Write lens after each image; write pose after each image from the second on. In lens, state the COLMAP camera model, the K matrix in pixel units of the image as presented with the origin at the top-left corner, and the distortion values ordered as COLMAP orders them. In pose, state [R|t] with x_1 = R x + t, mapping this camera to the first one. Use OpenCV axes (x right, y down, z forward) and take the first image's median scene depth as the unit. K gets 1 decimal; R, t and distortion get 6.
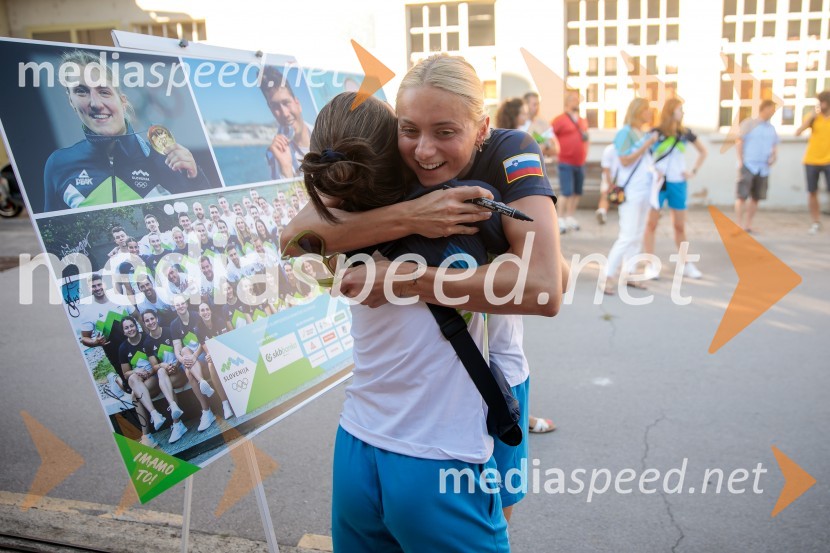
lens RADIAL K [[759.9, 0, 415.0], [0, 759.9, 276.5], [0, 0, 1]] dist [-0.079587, 0.006956]
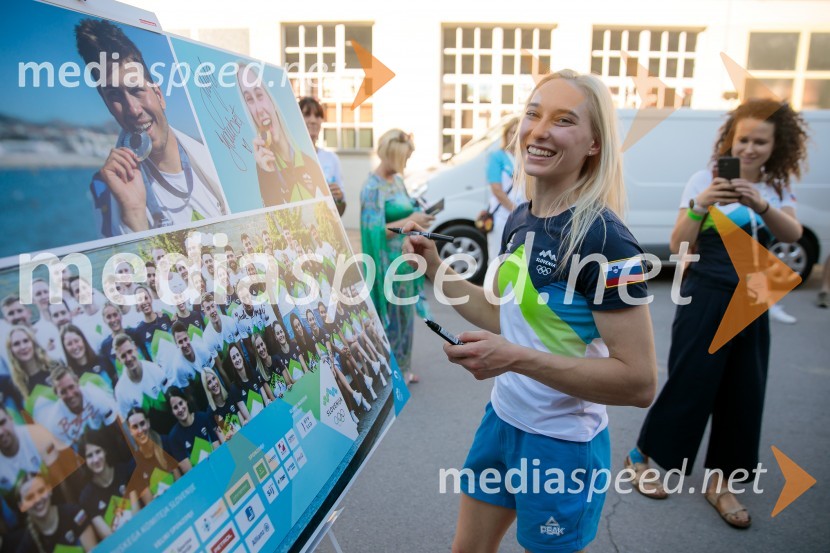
lens RADIAL K [[710.7, 0, 415.0], [0, 710.7, 276.5], [0, 0, 1]] dist [-0.147213, 0.173267]
pose [[0.982005, -0.005060, 0.188786, -0.073488], [0.008851, 0.999776, -0.019246, -0.091042], [-0.188646, 0.020571, 0.981830, 0.511141]]
